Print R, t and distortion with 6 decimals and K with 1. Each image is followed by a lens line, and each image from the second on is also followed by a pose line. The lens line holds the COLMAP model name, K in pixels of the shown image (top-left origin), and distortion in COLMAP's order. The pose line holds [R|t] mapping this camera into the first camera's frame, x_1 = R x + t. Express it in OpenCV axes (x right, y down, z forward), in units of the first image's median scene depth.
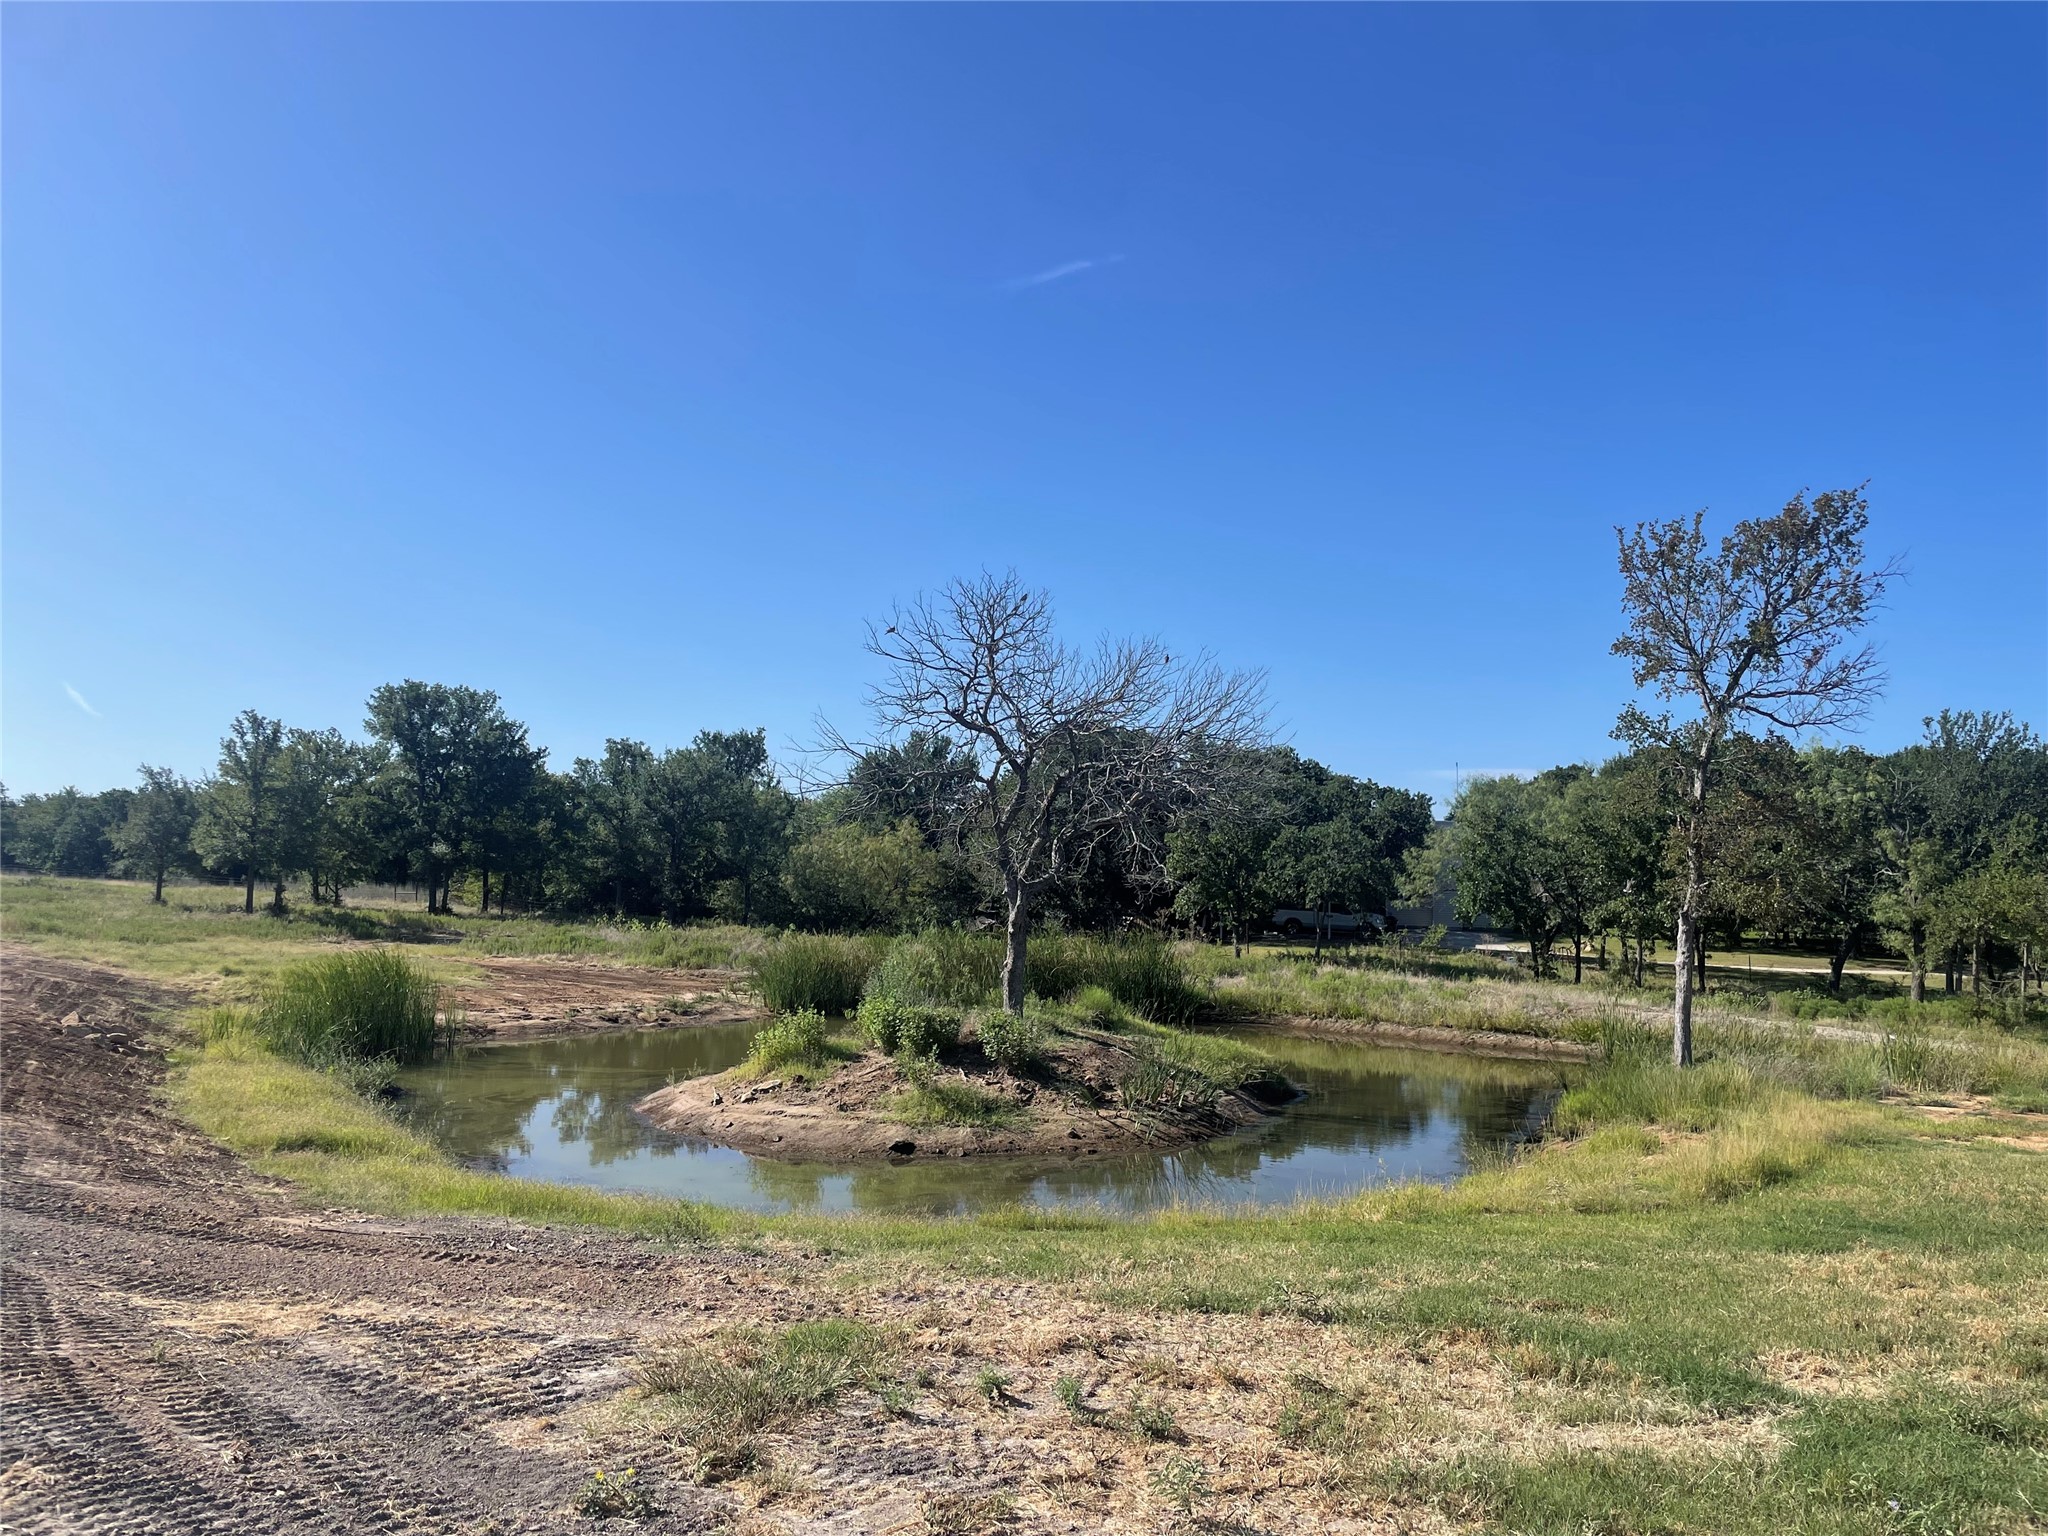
lens RADIAL K [[1561.8, 0, 1033.9], [0, 1561.8, 789.8], [0, 0, 1]] dist [0.075340, -0.081367]
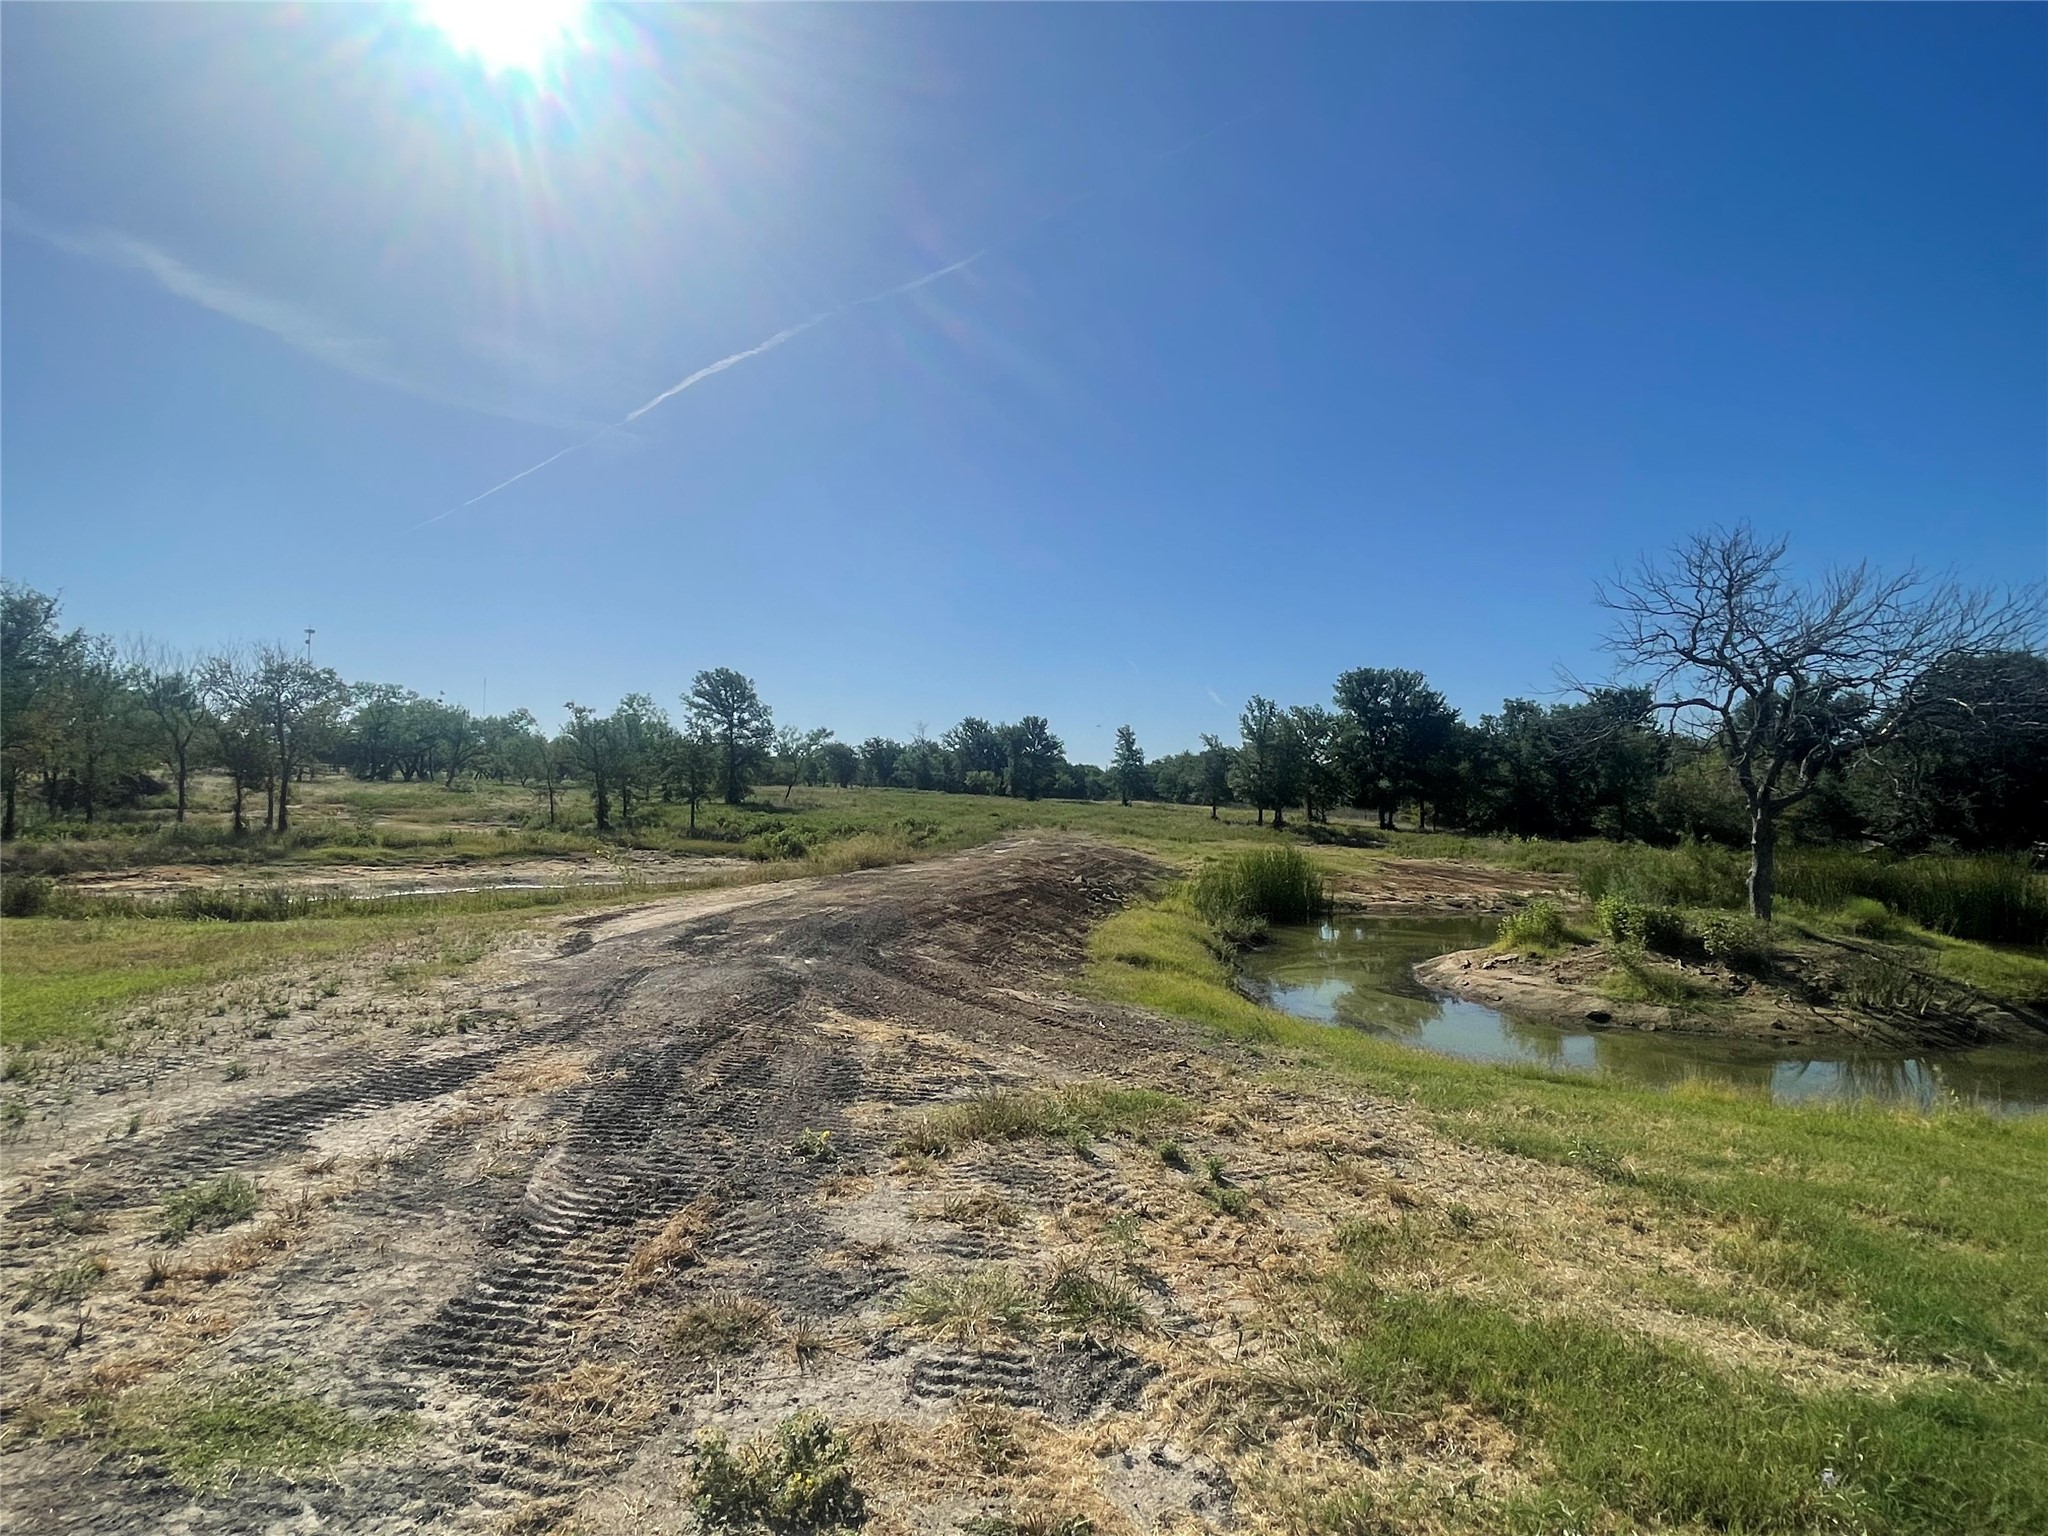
lens RADIAL K [[1113.9, 0, 1010.5], [0, 1113.9, 751.0], [0, 0, 1]] dist [-0.003203, -0.003057]
pose [[0.747763, -0.032691, -0.663161, 0.046389], [0.035926, 0.999316, -0.008753, 0.005235], [0.662993, -0.017280, 0.748426, 0.022617]]
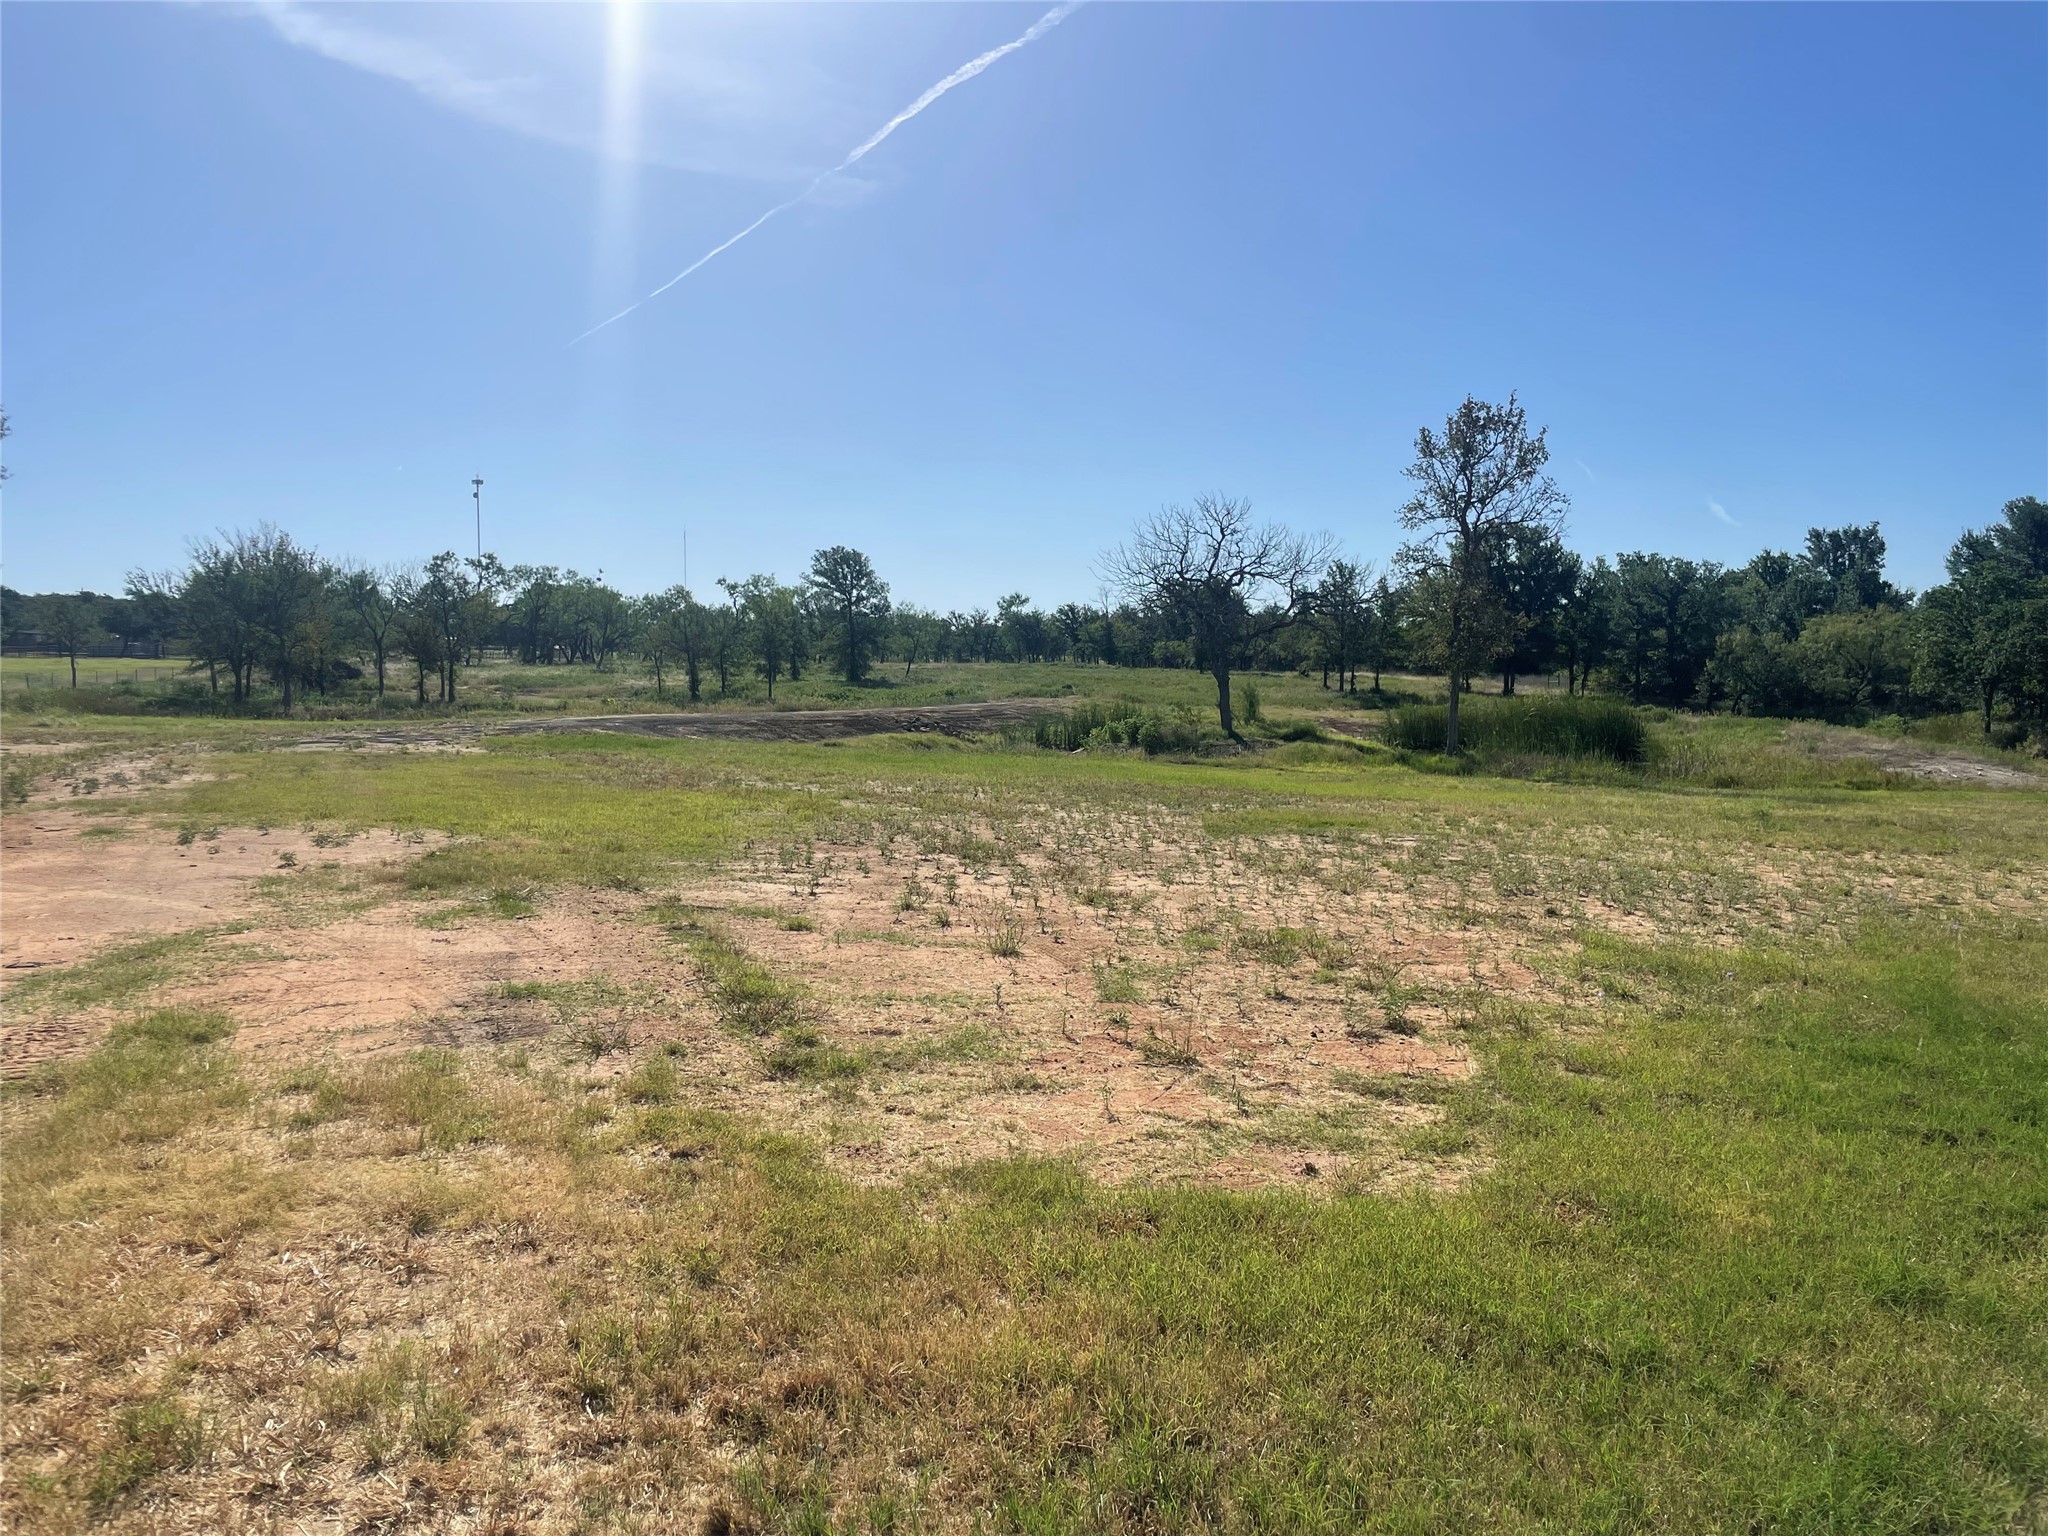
lens RADIAL K [[1561.8, 0, 1032.2], [0, 1561.8, 779.0], [0, 0, 1]] dist [0.075340, -0.081367]
pose [[0.573912, 0.038571, -0.818008, 0.568772], [0.057923, 0.994476, 0.087531, 0.009468], [0.816866, -0.097617, 0.568508, -0.110524]]
